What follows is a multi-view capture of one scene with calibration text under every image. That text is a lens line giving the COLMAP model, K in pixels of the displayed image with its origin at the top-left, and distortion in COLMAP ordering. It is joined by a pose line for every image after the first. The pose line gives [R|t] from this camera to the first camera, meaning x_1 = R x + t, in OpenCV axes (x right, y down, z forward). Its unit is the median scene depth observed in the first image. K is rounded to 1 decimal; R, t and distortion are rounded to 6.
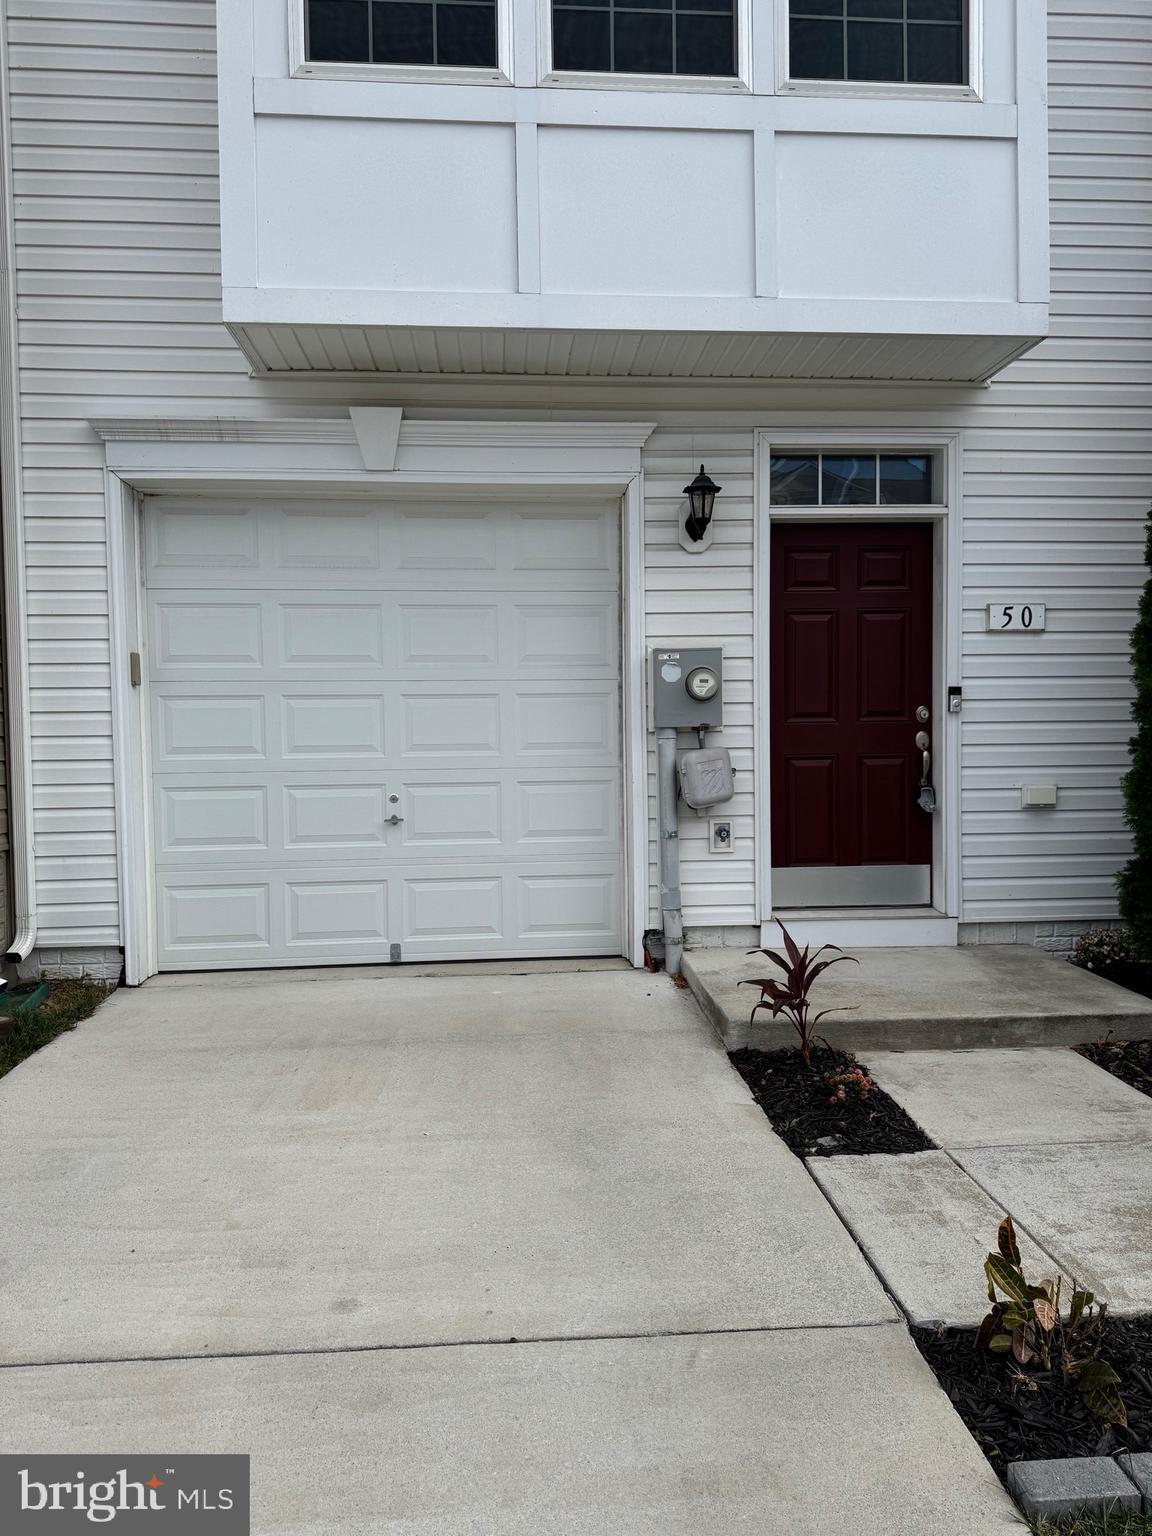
lens RADIAL K [[1085.6, 0, 581.2], [0, 1085.6, 763.8], [0, 0, 1]] dist [0.139225, -0.196199]
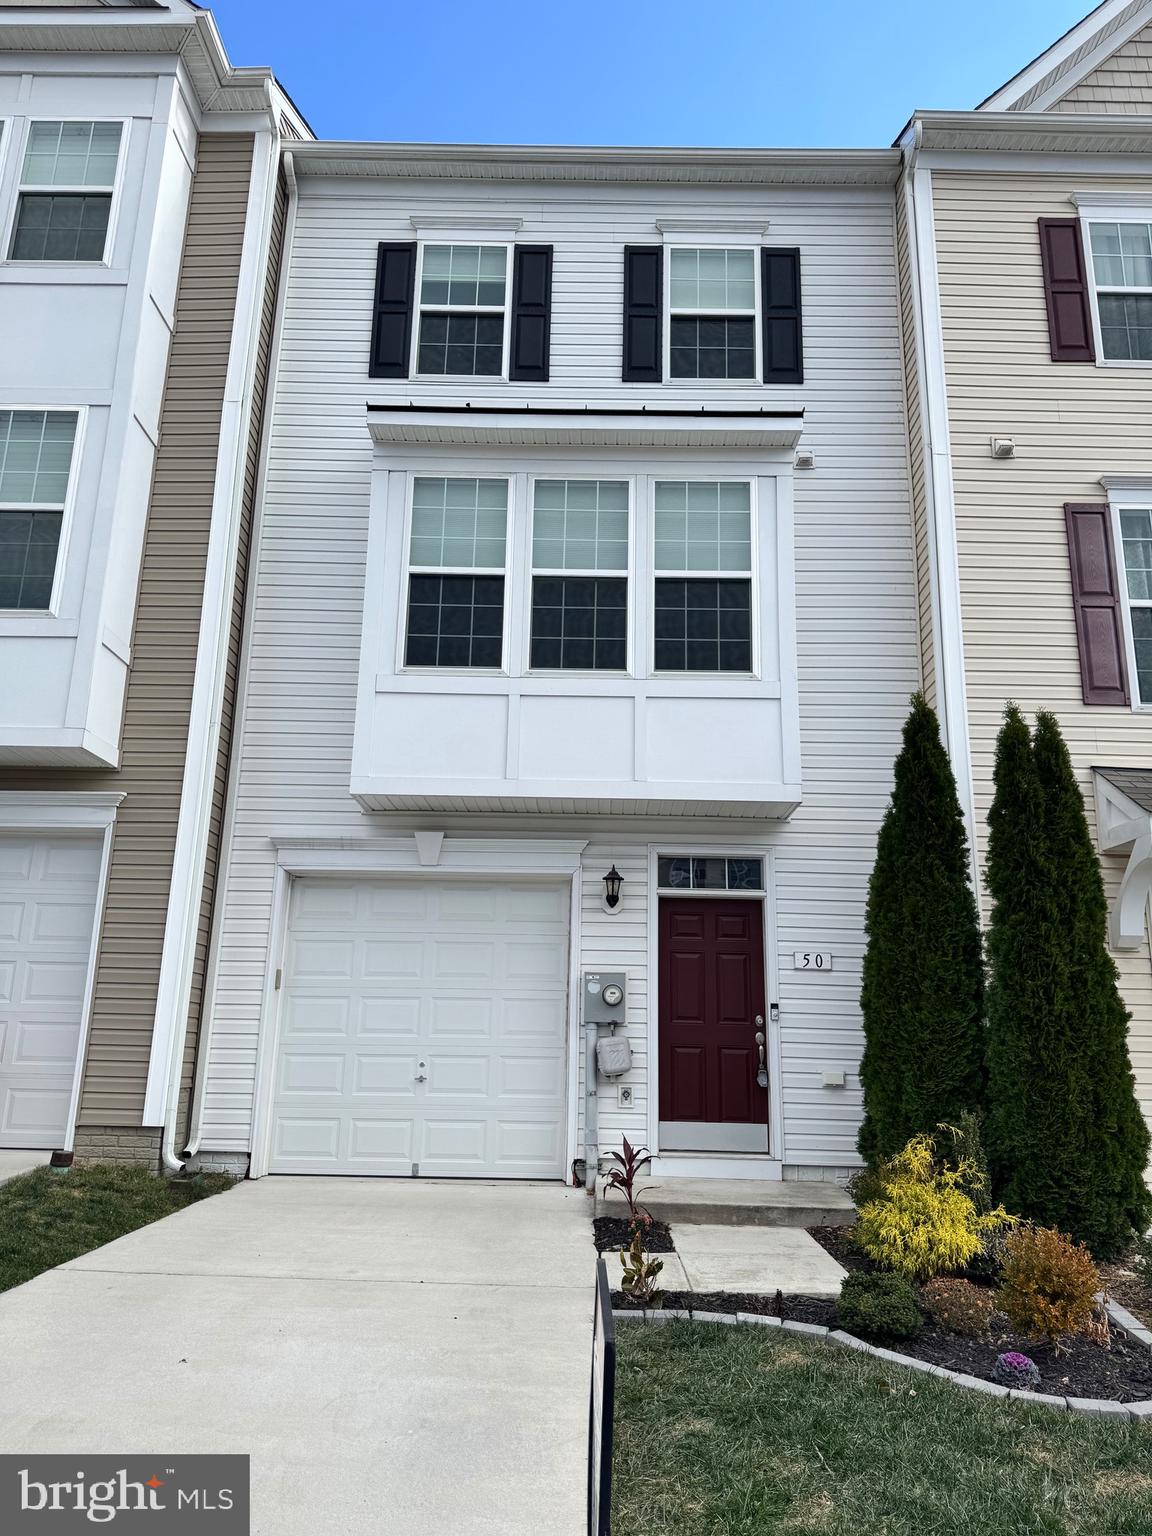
lens RADIAL K [[1085.6, 0, 581.2], [0, 1085.6, 763.8], [0, 0, 1]] dist [0.139225, -0.196199]
pose [[0.995414, 0.008866, -0.095250, 0.213705], [-0.035863, 0.957663, -0.285648, 0.062569], [0.088685, 0.287754, 0.953589, -0.652478]]
